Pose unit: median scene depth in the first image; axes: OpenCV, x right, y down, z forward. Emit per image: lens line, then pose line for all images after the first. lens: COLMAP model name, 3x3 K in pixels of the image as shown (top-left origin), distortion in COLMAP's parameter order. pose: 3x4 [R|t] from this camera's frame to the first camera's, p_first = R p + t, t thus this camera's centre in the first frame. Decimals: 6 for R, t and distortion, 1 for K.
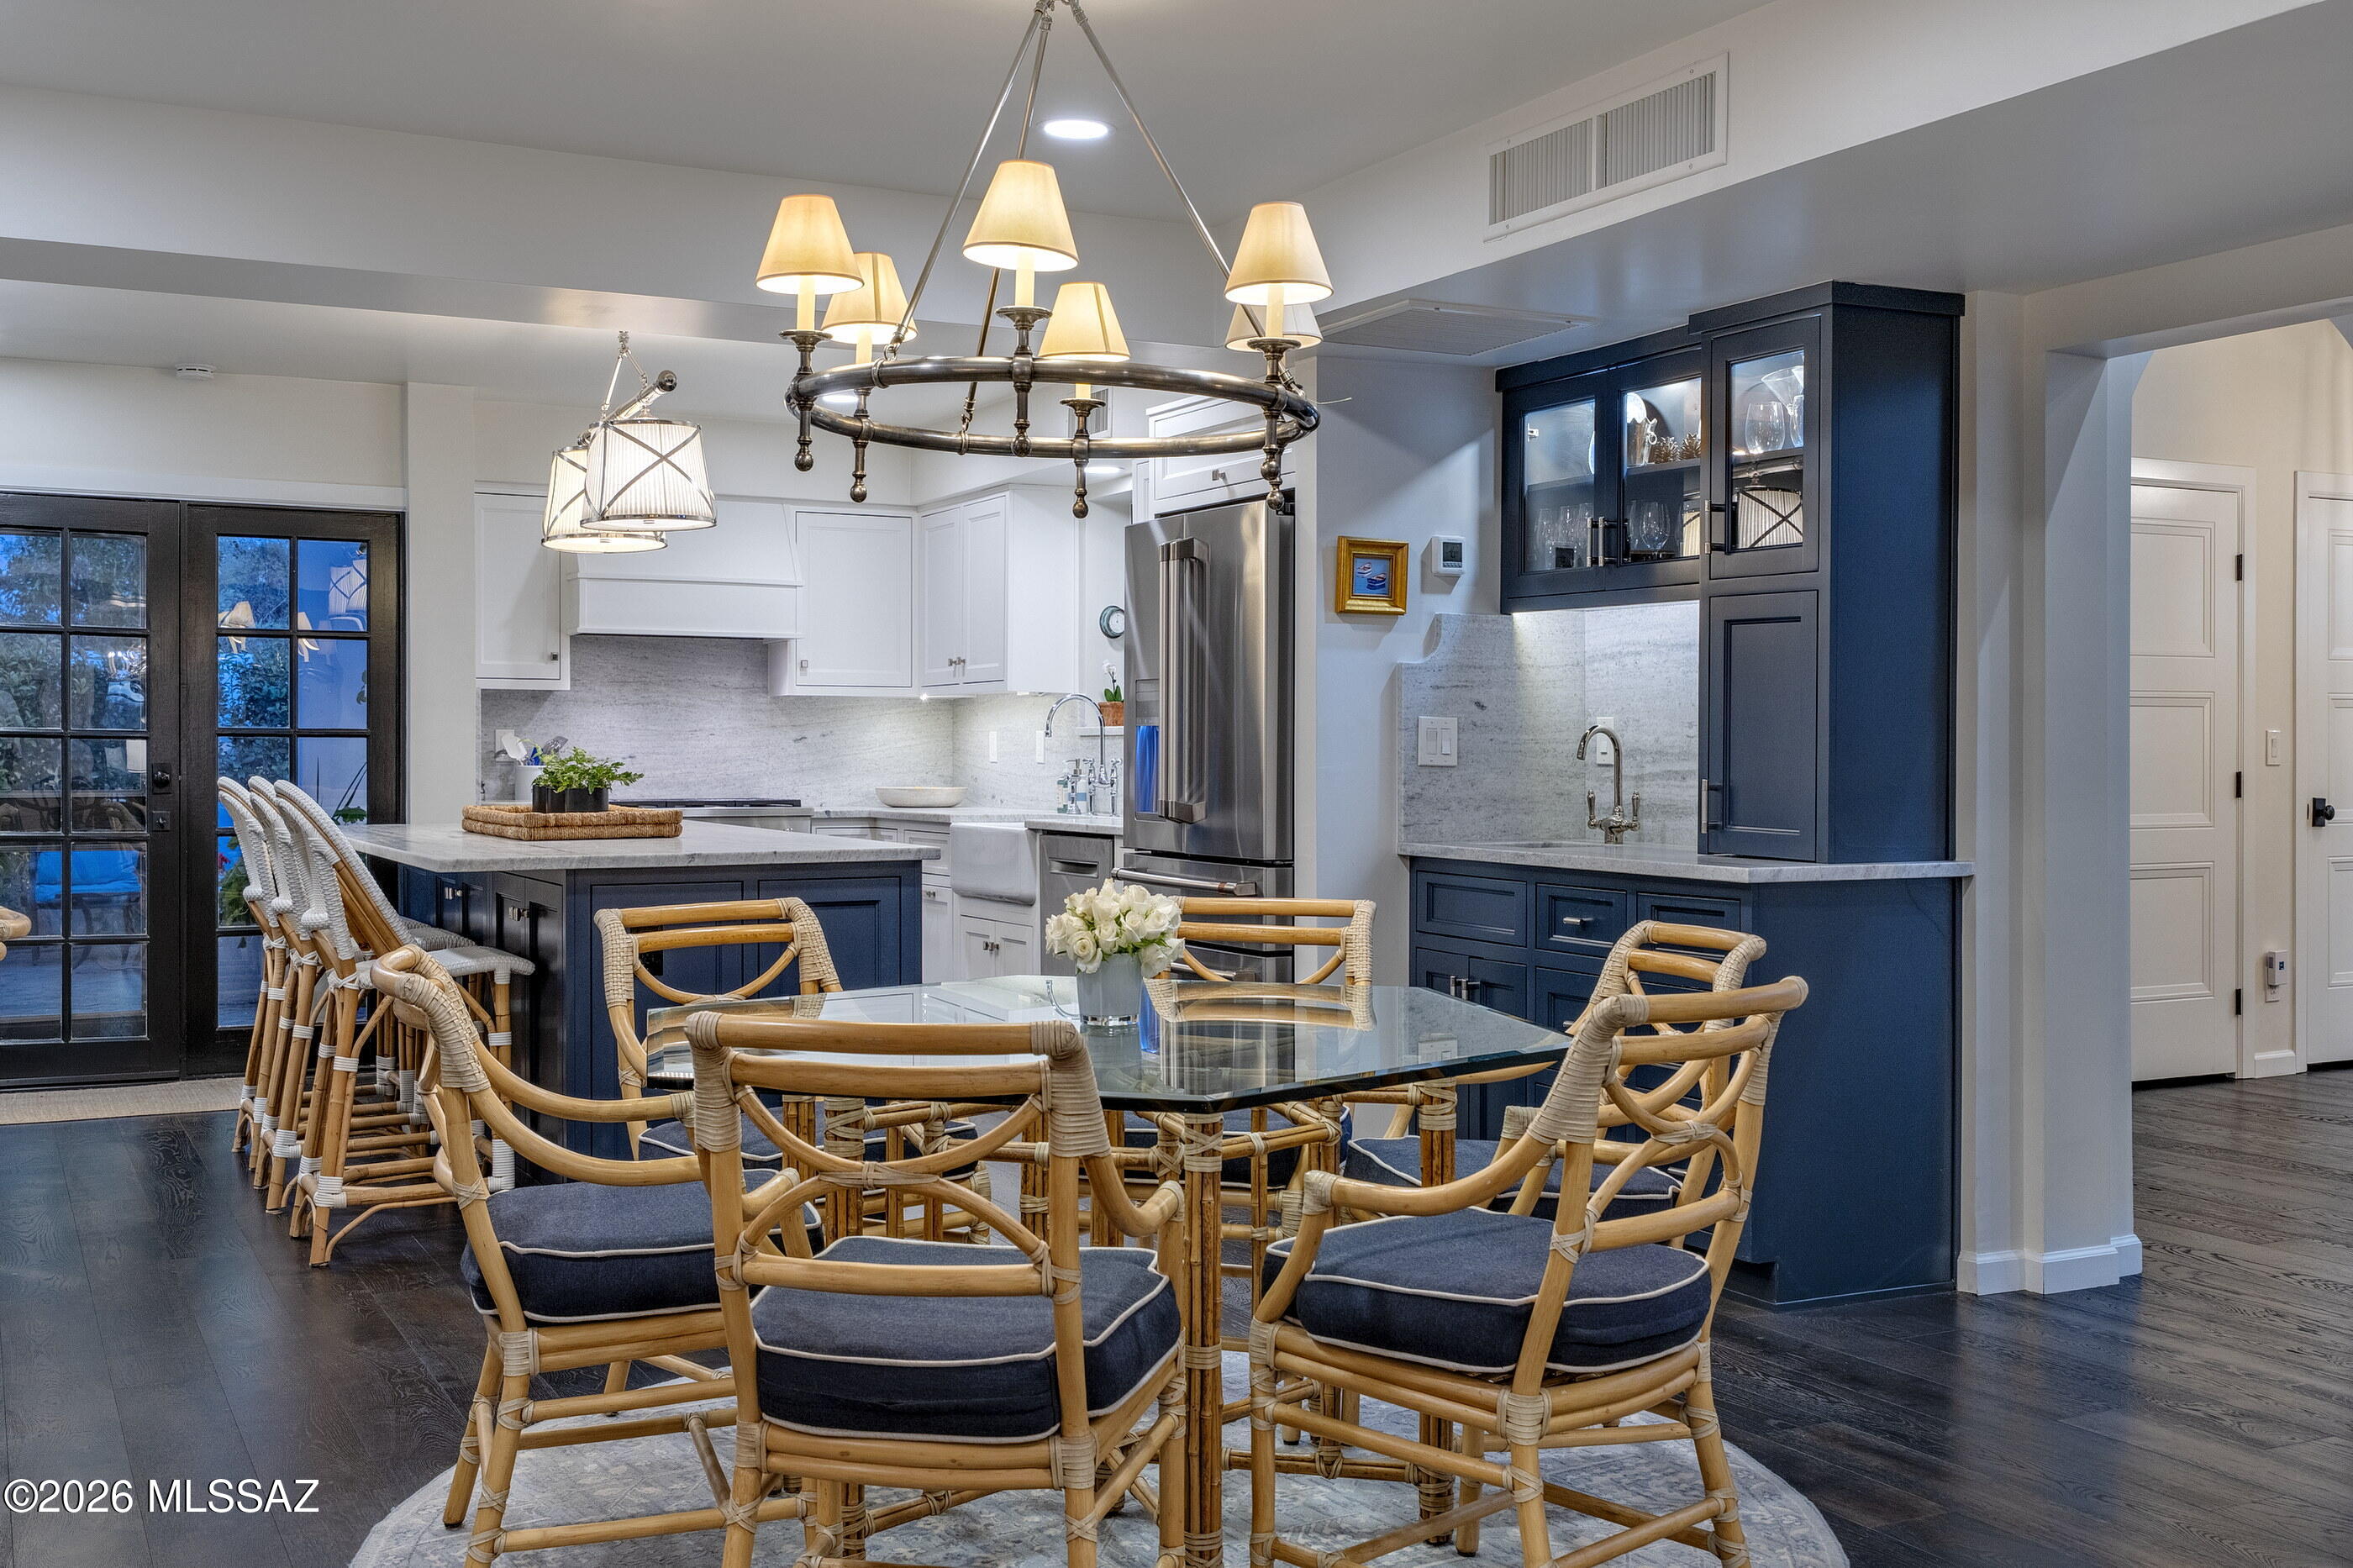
lens RADIAL K [[2394.9, 0, 1176.6], [0, 2394.9, 778.2], [0, 0, 1]] dist [0.005749, 0.000000]
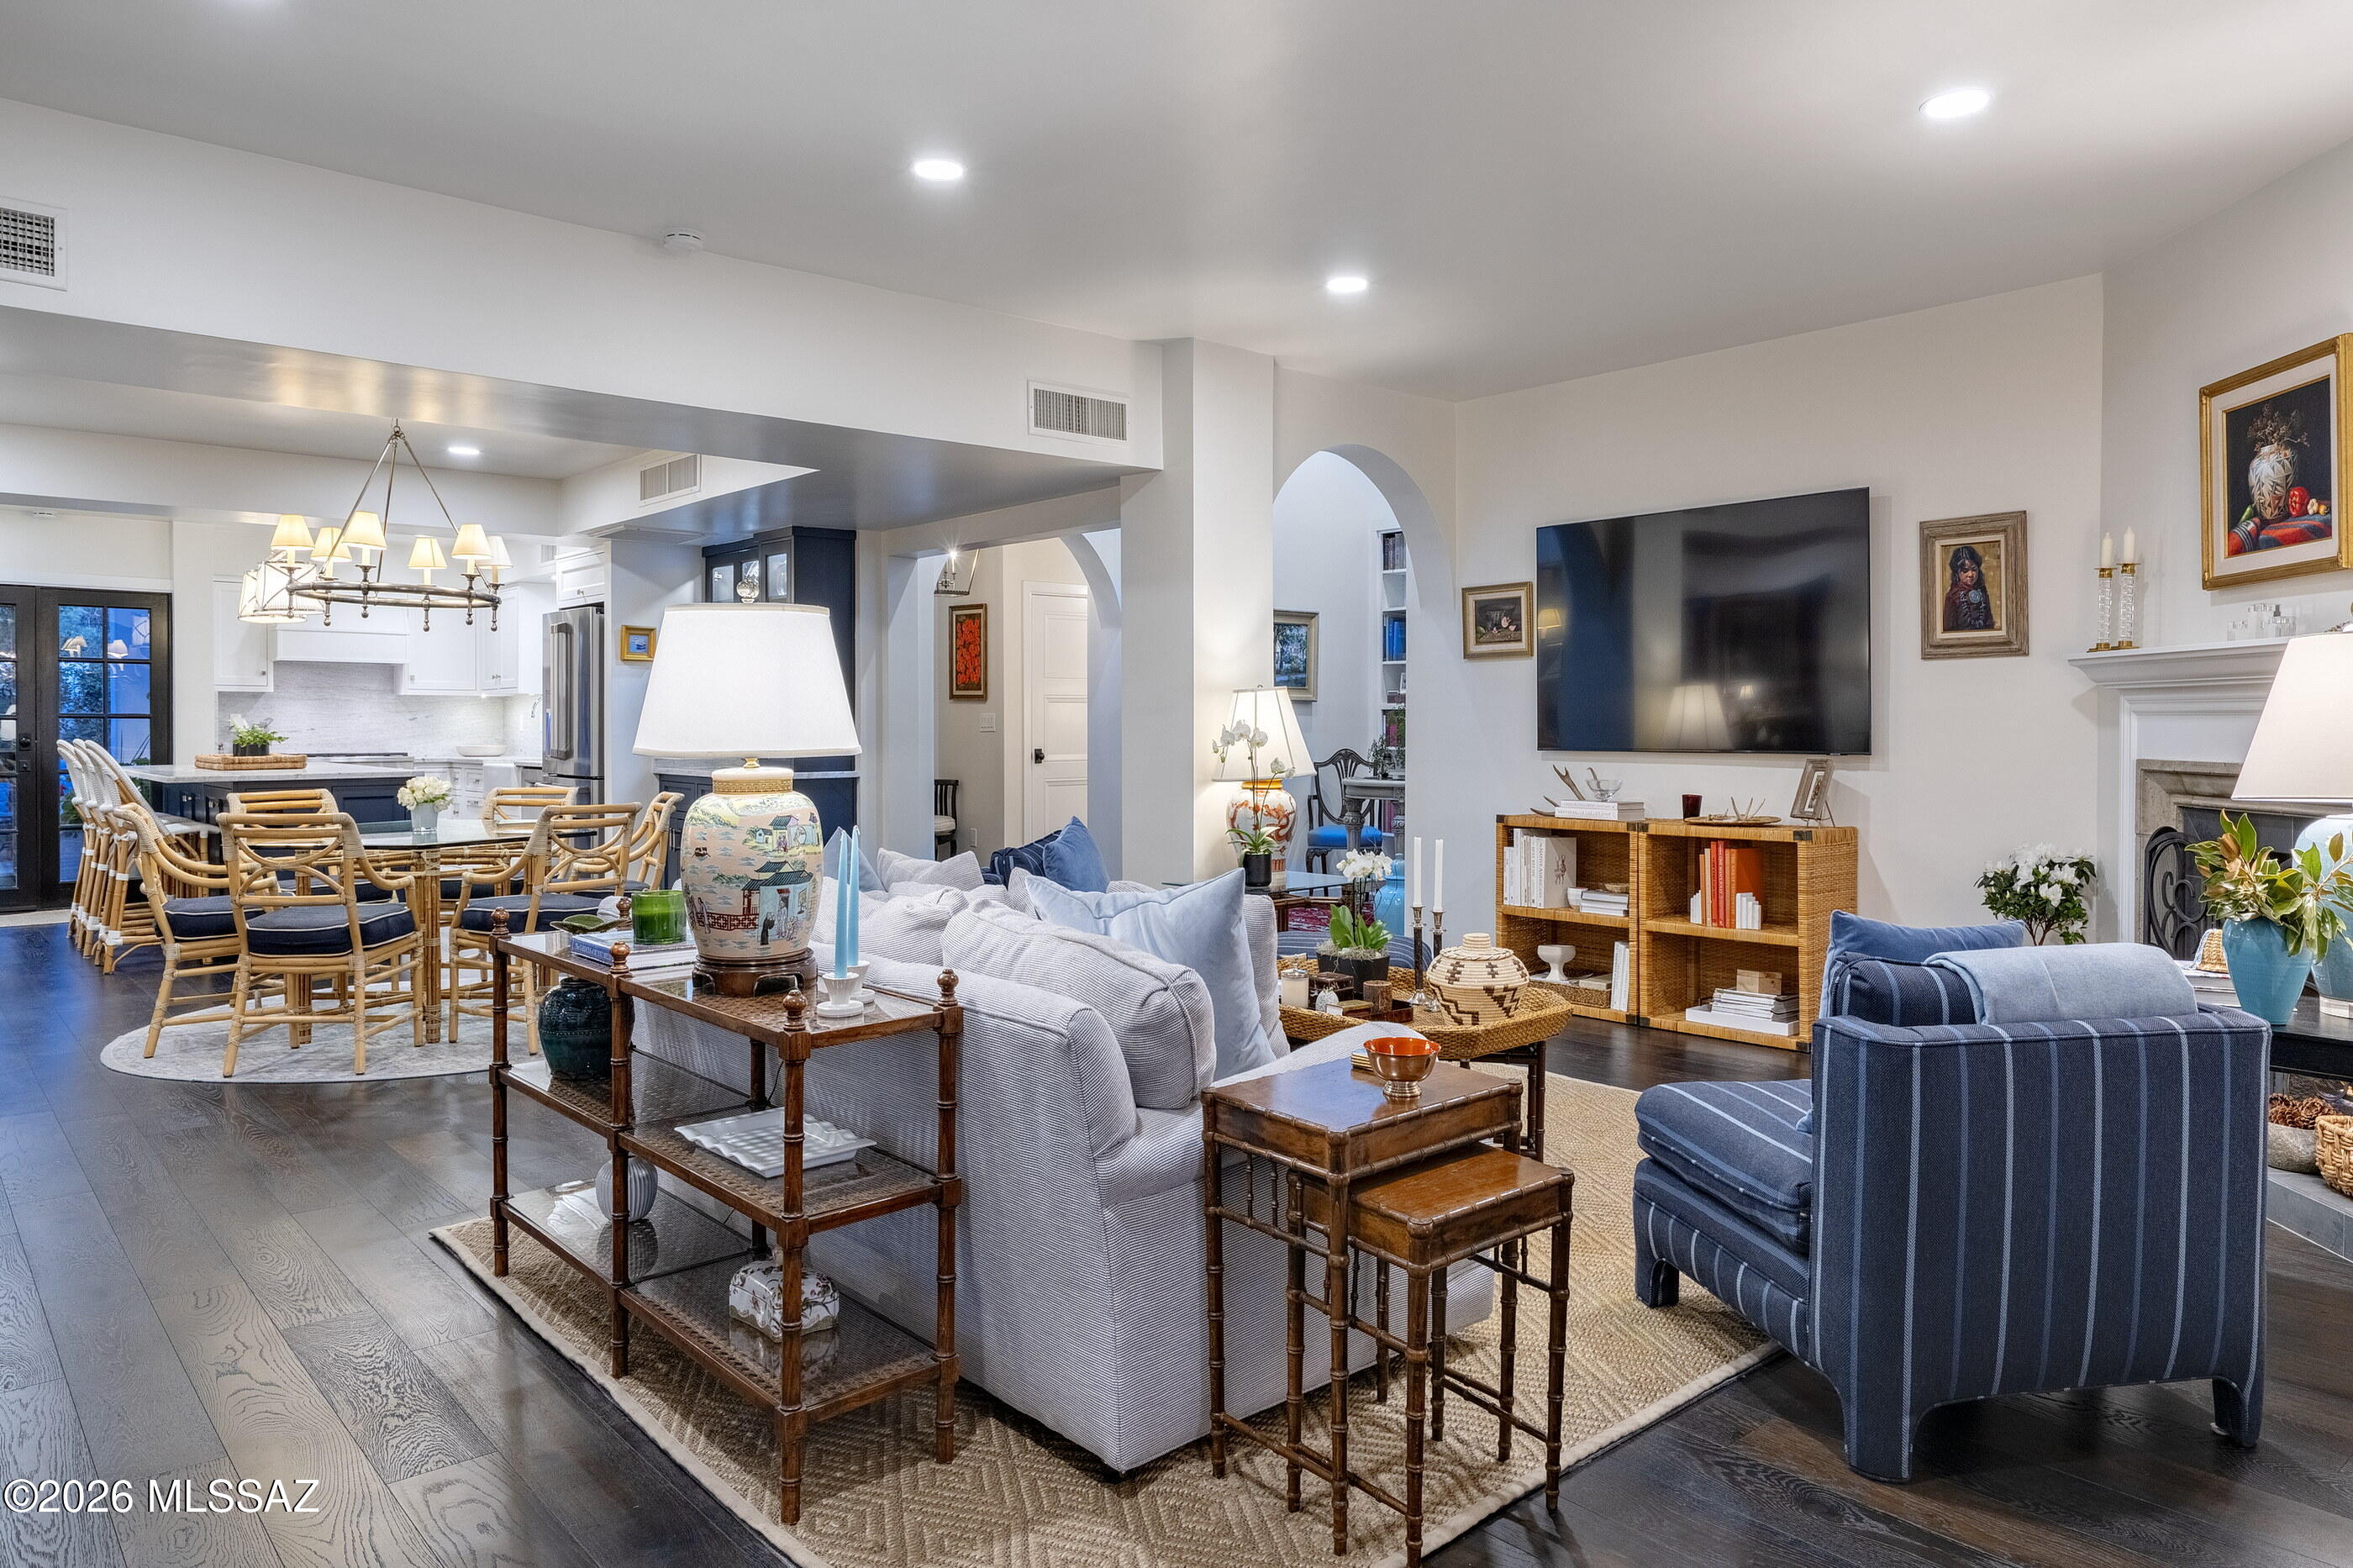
lens RADIAL K [[1793.8, 0, 1179.0], [0, 1793.8, 737.9], [0, 0, 1]] dist [-0.008662, -0.011016]
pose [[0.984825, -0.003103, 0.173524, 0.229865], [0.003883, 0.999984, -0.004160, 0.007245], [-0.173508, 0.004771, 0.984821, -0.546651]]
